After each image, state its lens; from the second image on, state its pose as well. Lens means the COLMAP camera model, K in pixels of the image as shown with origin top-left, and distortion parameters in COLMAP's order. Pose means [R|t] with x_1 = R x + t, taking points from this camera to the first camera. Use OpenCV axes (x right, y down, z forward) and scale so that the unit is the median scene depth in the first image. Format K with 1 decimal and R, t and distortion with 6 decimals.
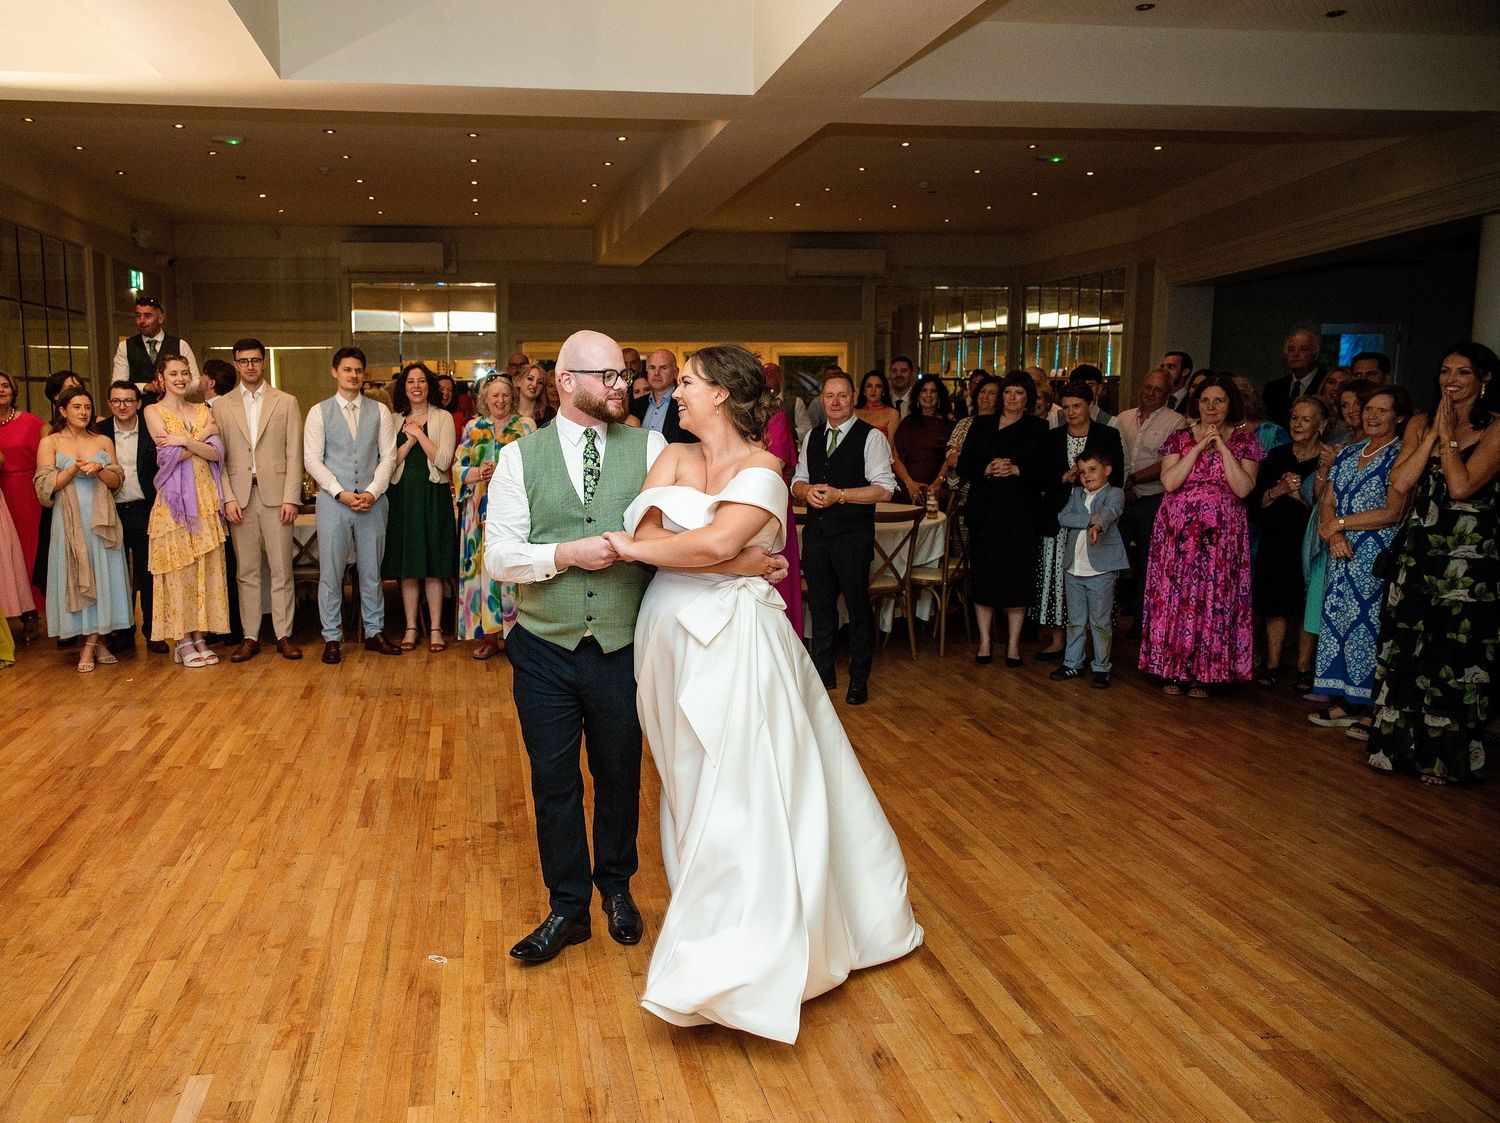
lens RADIAL K [[1198.0, 0, 750.0], [0, 1198.0, 561.5], [0, 0, 1]] dist [-0.005187, 0.004397]
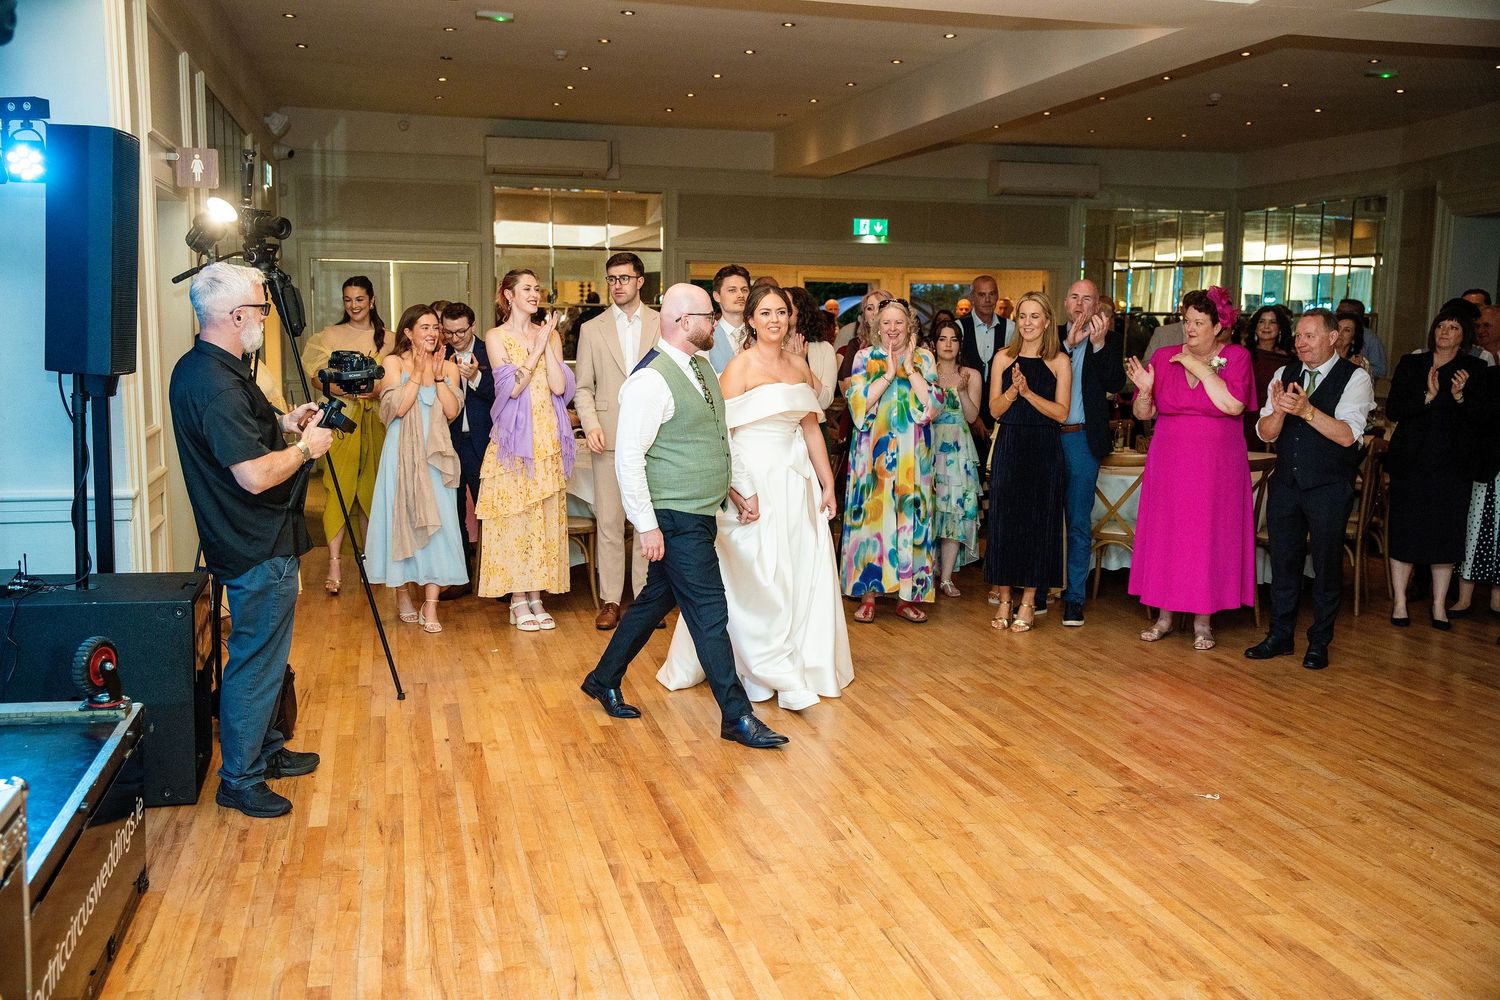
lens RADIAL K [[1483.8, 0, 750.0], [0, 1483.8, 500.0], [0, 0, 1]] dist [0.017135, 0.010450]
pose [[0.990053, -0.000225, 0.140697, -0.341686], [0.003857, 0.999666, -0.025537, 0.014018], [-0.140644, 0.025826, 0.989723, -0.045756]]
